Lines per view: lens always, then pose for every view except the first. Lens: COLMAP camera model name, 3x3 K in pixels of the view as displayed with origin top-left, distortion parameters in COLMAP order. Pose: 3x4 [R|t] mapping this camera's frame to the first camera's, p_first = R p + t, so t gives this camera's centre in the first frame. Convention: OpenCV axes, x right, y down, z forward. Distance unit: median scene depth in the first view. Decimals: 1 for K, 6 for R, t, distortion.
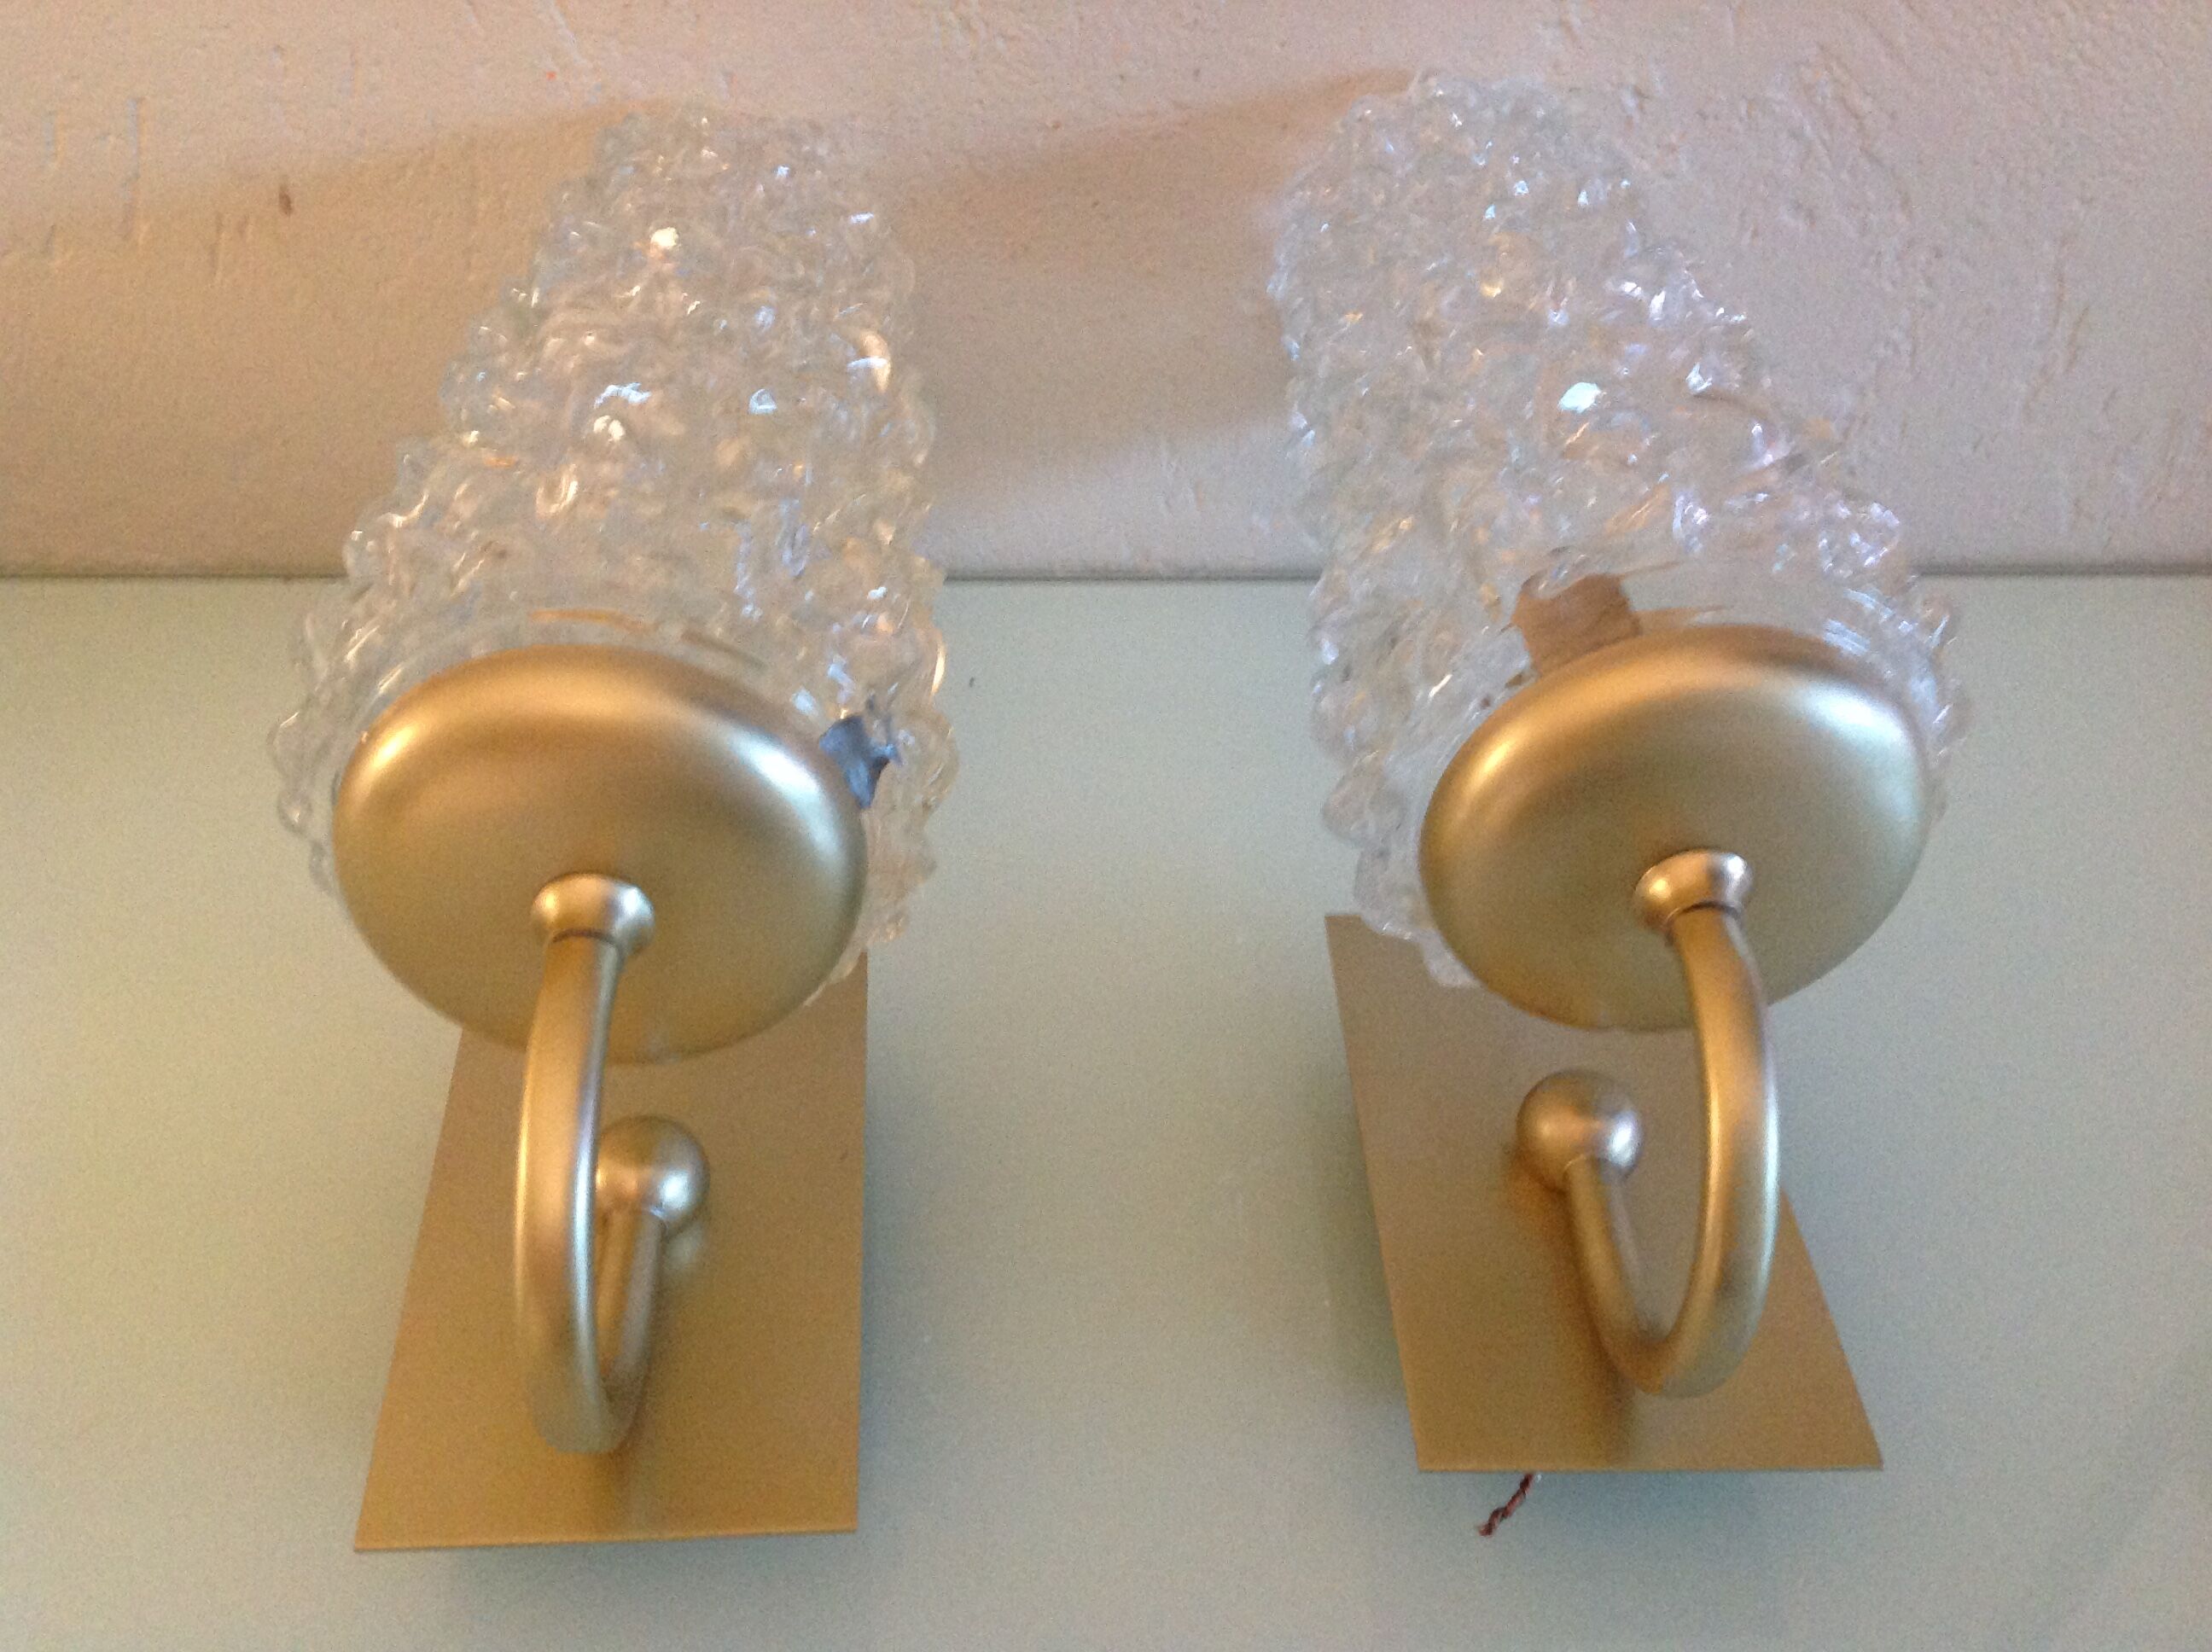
lens RADIAL K [[2067.9, 0, 1095.1], [0, 2067.9, 833.4], [0, 0, 1]] dist [-0.012631, 0.000000]
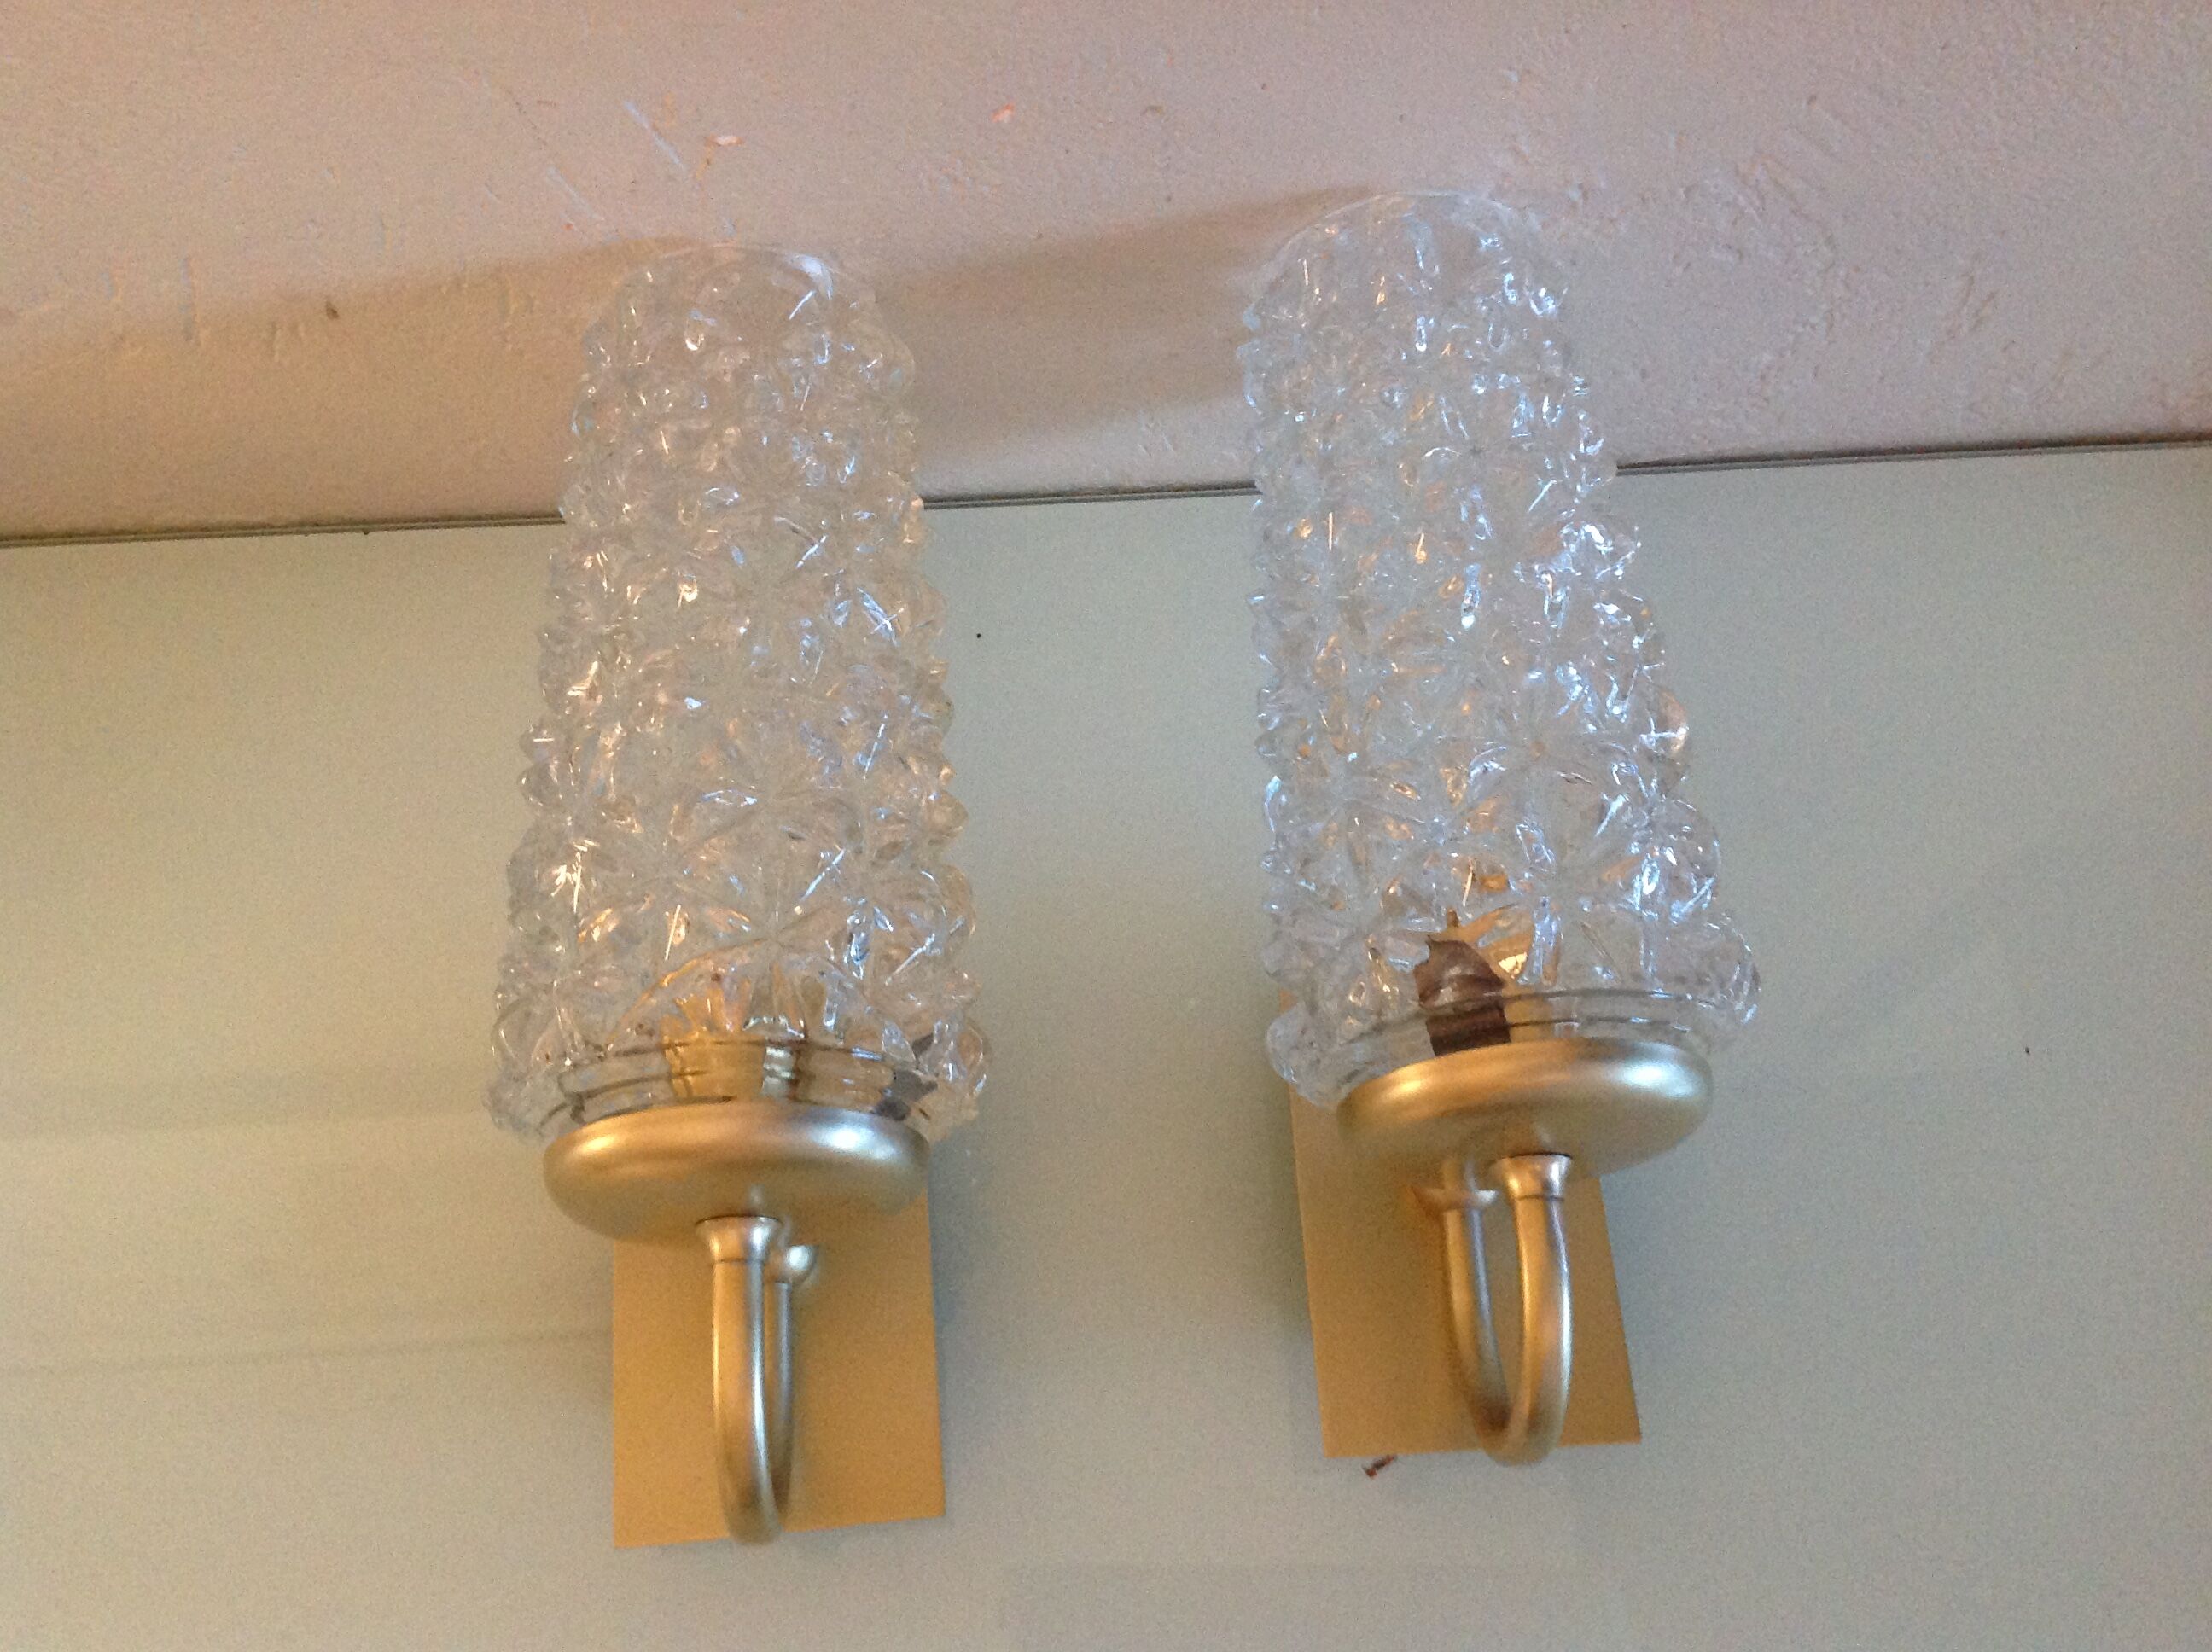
lens RADIAL K [[2067.9, 0, 1094.2], [0, 2067.9, 819.9], [0, 0, 1]] dist [-0.012631, 0.000000]
pose [[0.999702, -0.024355, 0.001747, 0.000369], [0.021327, 0.905763, 0.423247, -0.517513], [-0.011890, -0.423083, 0.906013, -0.103097]]
